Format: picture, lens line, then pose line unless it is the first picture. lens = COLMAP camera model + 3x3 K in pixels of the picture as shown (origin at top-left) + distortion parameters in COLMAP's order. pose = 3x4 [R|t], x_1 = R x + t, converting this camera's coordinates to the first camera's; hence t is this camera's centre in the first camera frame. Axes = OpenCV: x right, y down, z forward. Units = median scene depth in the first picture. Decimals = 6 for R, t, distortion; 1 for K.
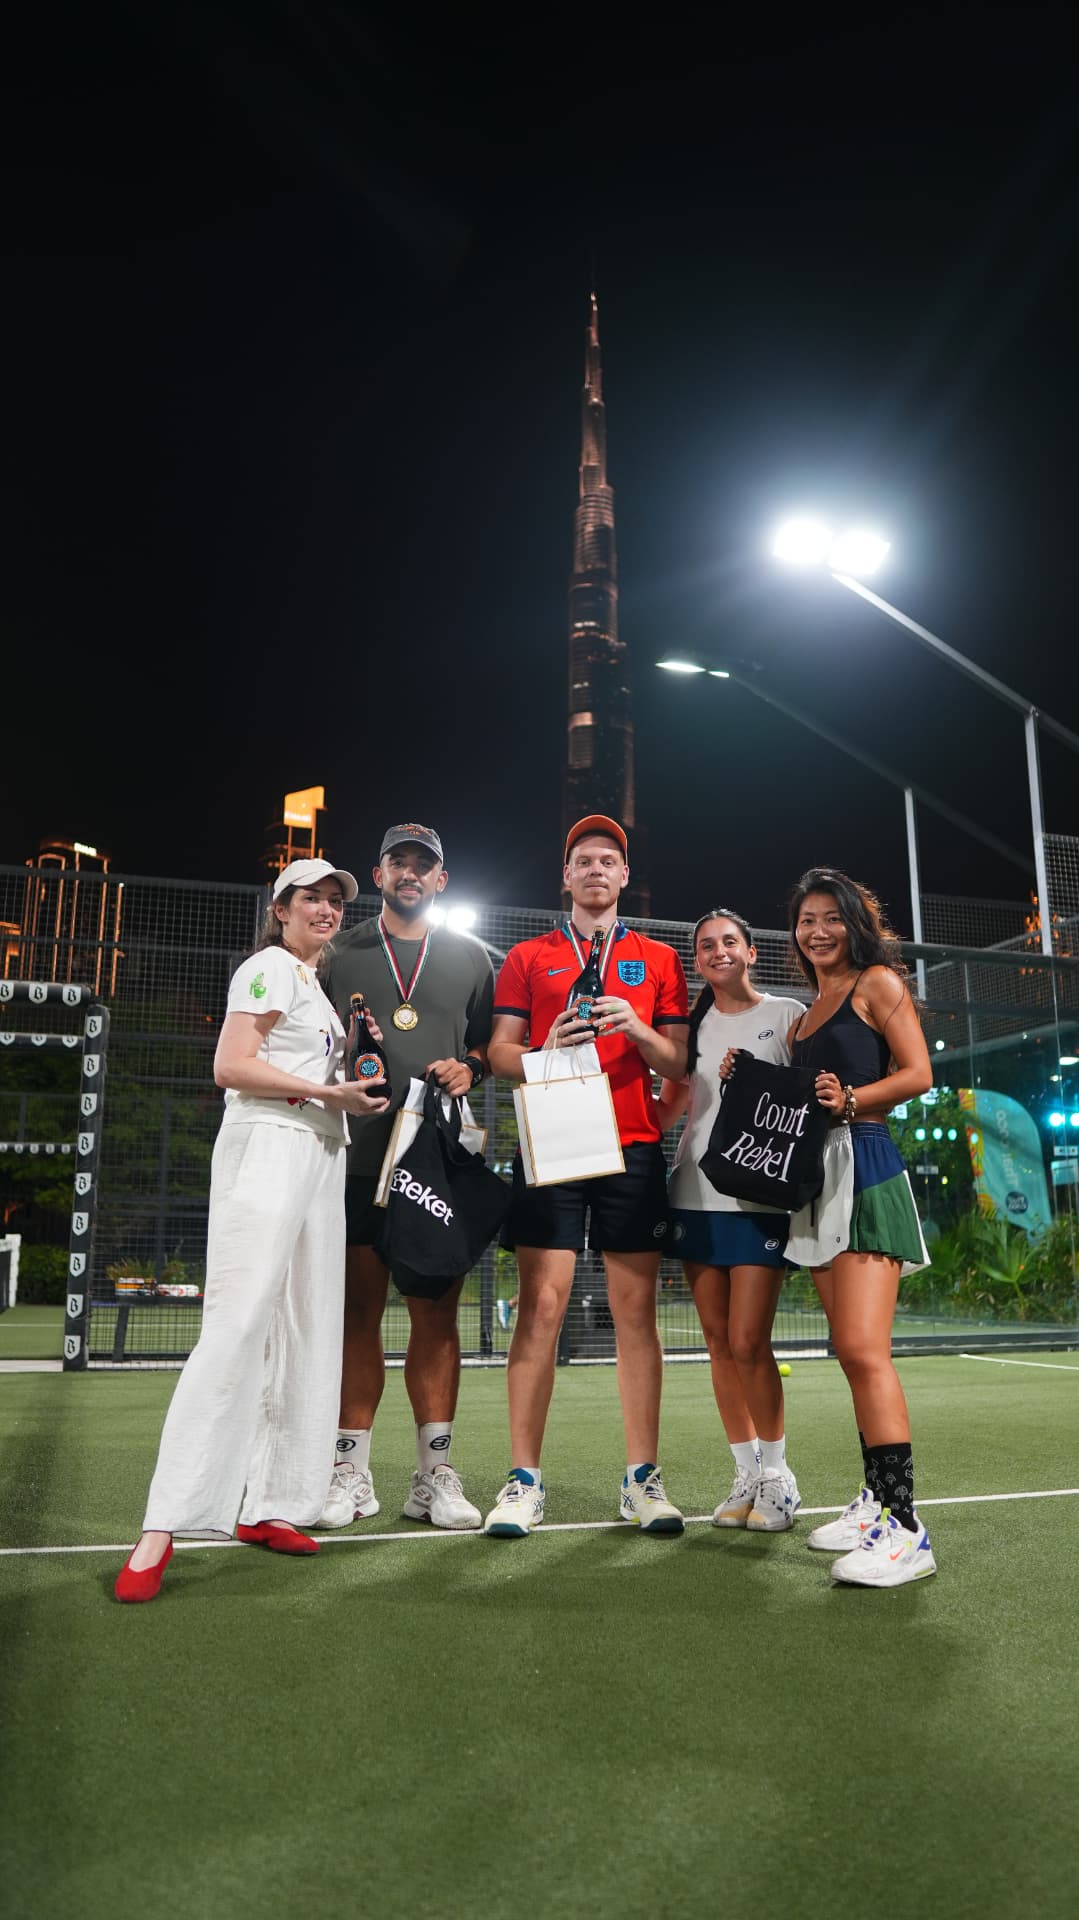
lens RADIAL K [[1360.2, 0, 535.0], [0, 1360.2, 955.5], [0, 0, 1]] dist [-0.089960, 0.004755]
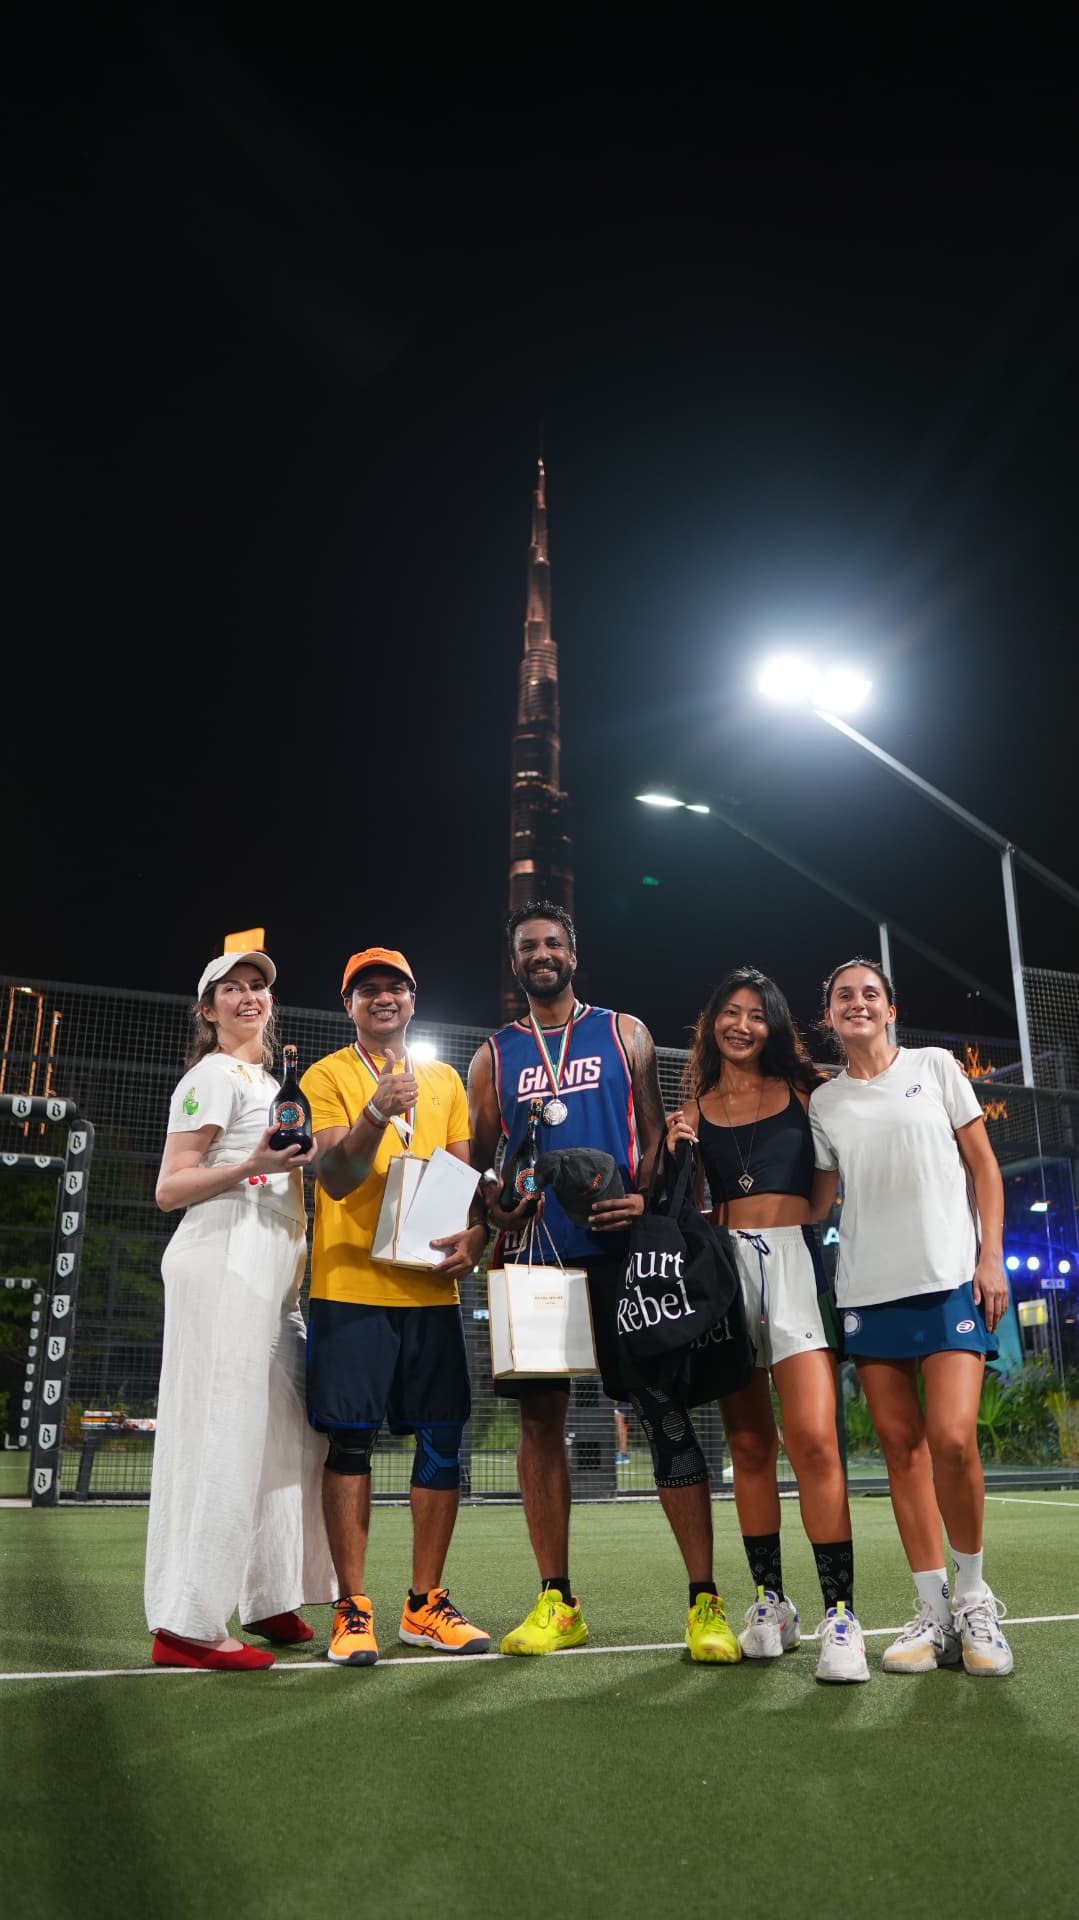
lens RADIAL K [[1360.2, 0, 535.0], [0, 1360.2, 955.5], [0, 0, 1]] dist [-0.089960, 0.004755]
pose [[0.998883, 0.017420, 0.043928, -0.033204], [-0.012631, 0.994175, -0.107032, 0.013847], [-0.045536, 0.106358, 0.993285, 0.008266]]
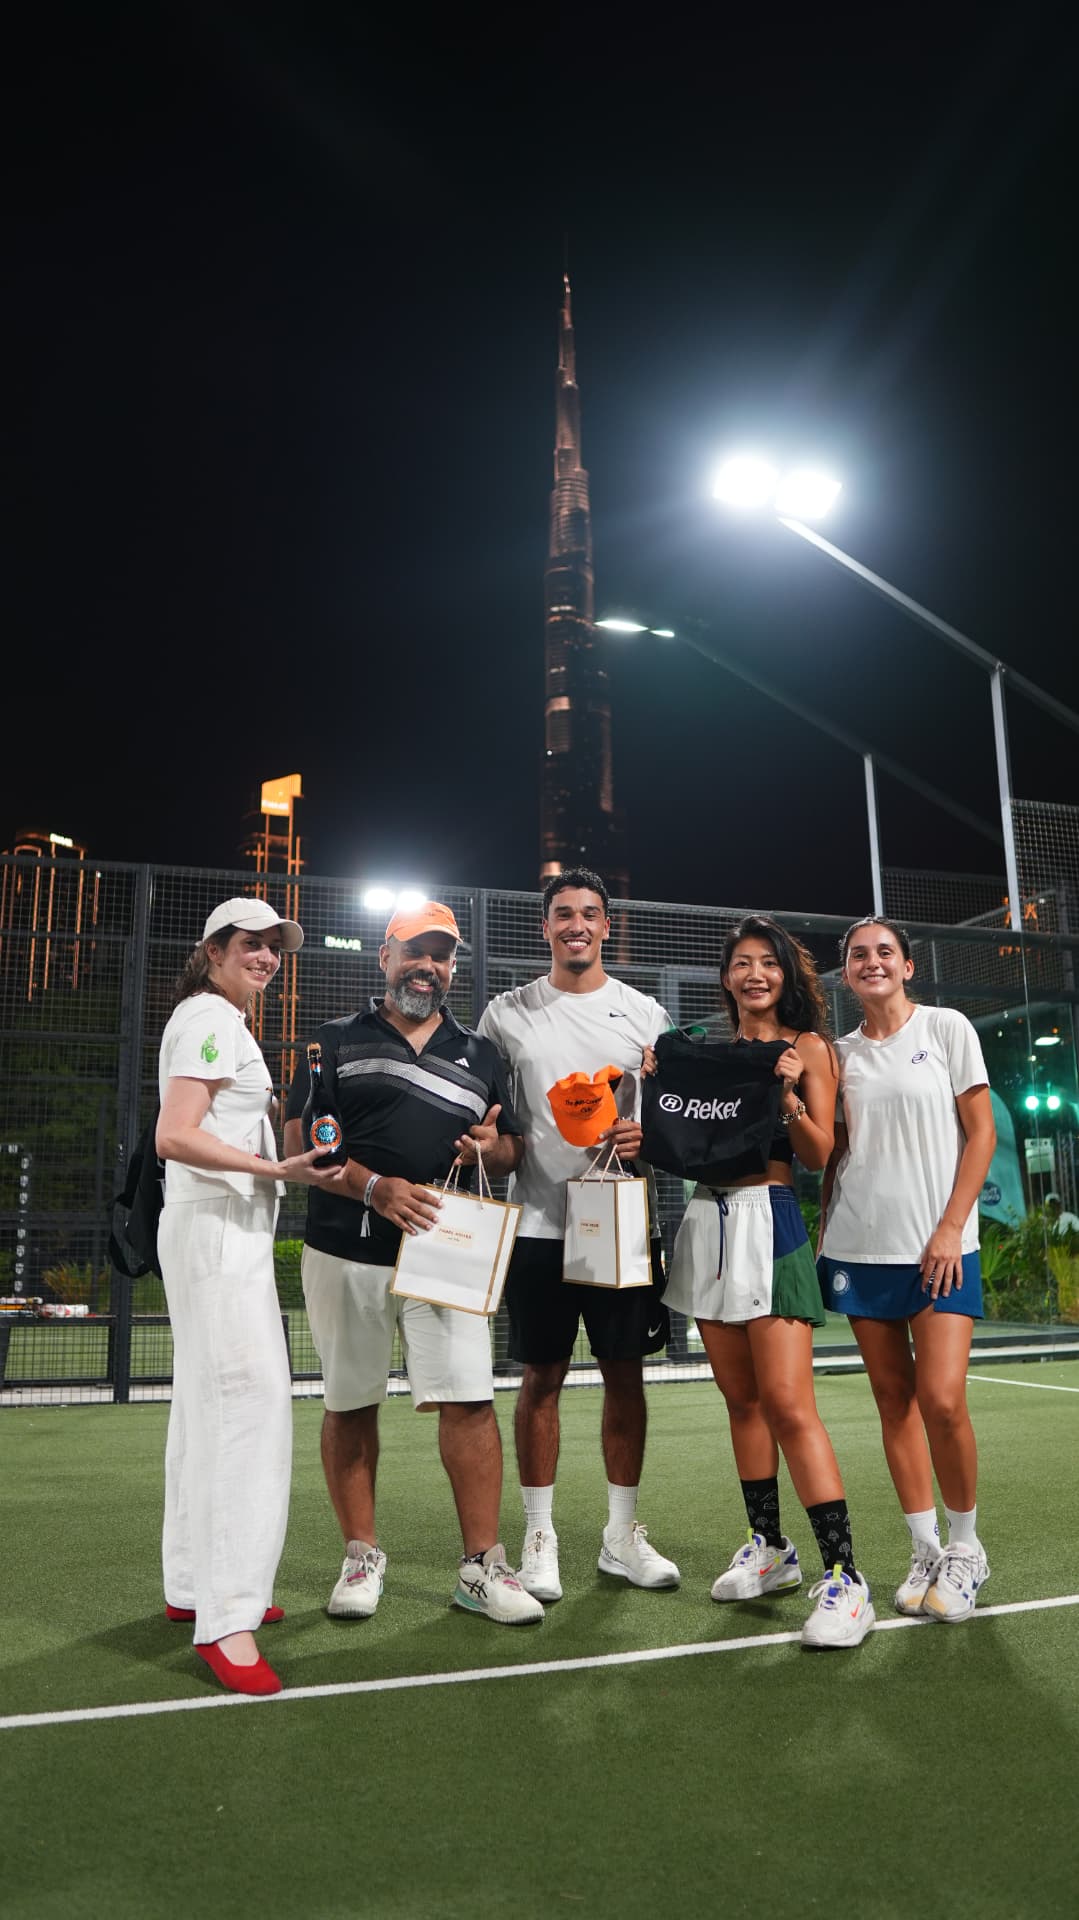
lens RADIAL K [[1360.9, 0, 539.5], [0, 1360.9, 960.0], [0, 0, 1]] dist [-0.089507, 0.004256]
pose [[0.999764, -0.012313, 0.017894, 0.037082], [0.012063, 0.999829, 0.014010, 0.002641], [-0.018064, -0.013791, 0.999742, 0.081252]]
